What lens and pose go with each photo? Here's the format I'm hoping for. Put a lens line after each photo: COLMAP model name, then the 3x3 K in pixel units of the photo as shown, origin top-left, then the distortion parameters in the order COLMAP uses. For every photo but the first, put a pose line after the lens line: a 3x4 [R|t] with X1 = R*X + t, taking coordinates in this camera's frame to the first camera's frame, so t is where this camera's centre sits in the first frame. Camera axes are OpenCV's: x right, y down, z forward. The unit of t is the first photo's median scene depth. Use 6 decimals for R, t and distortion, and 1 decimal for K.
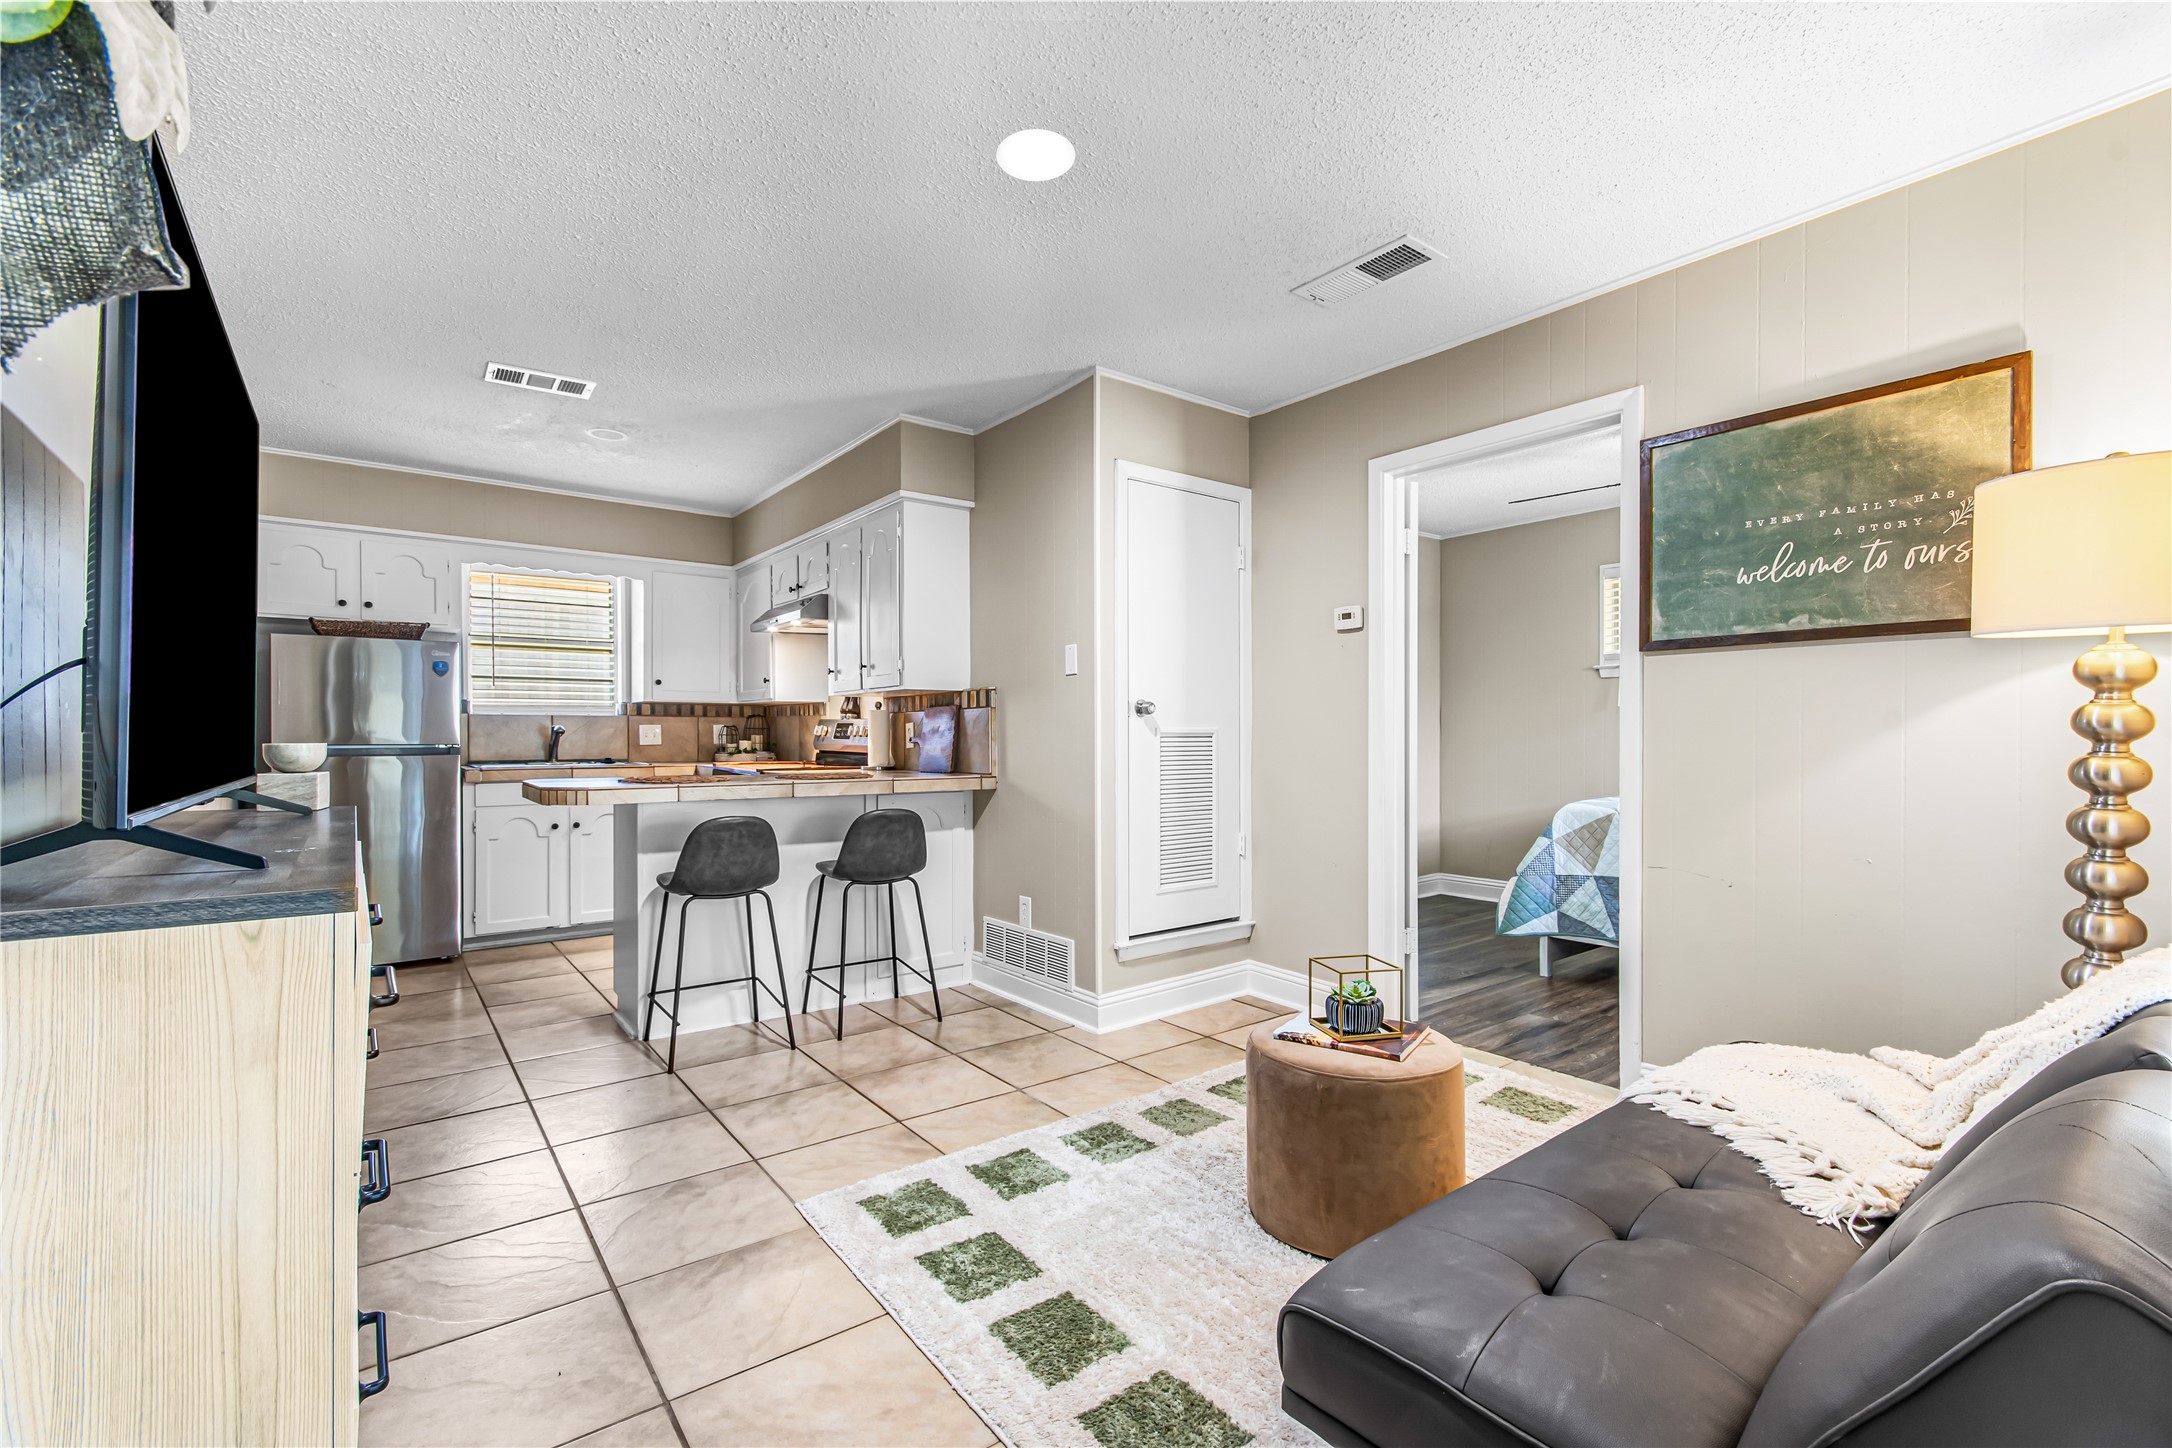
lens RADIAL K [[948.1, 0, 1085.0], [0, 948.1, 731.4], [0, 0, 1]] dist [0.005151, -0.000436]
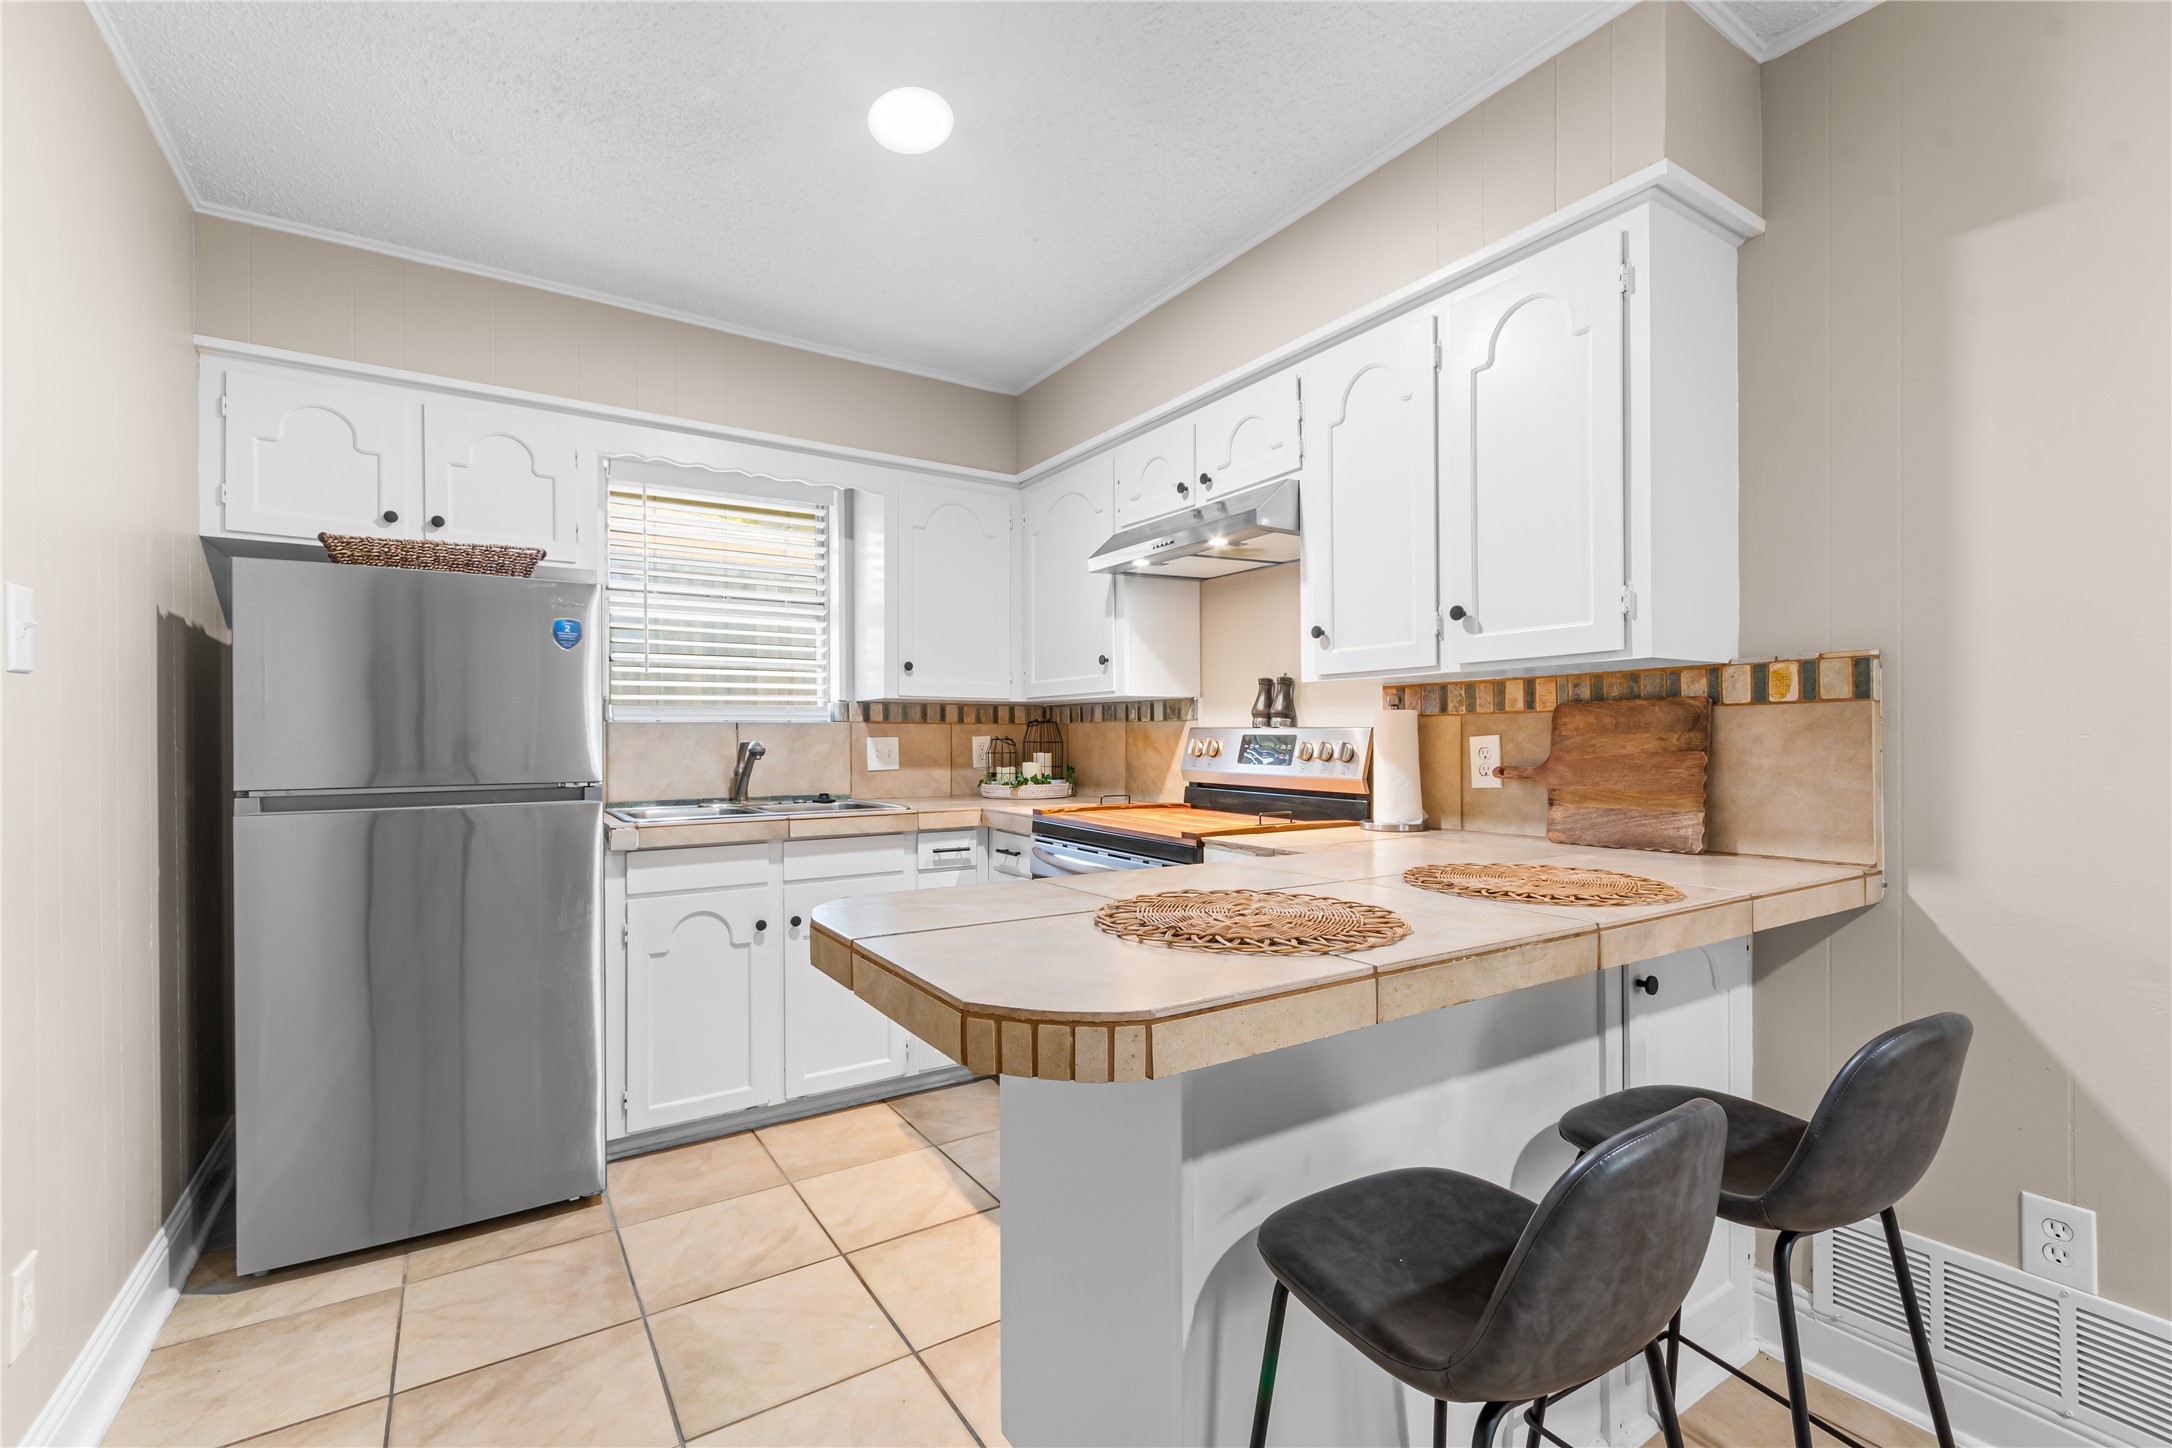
lens RADIAL K [[948.1, 0, 1082.2], [0, 948.1, 731.5], [0, 0, 1]] dist [0.005151, -0.000436]
pose [[0.997184, -0.003596, -0.074911, -0.296338], [0.003538, 0.999993, -0.000907, -0.010052], [0.074914, 0.000639, 0.997190, 0.416312]]
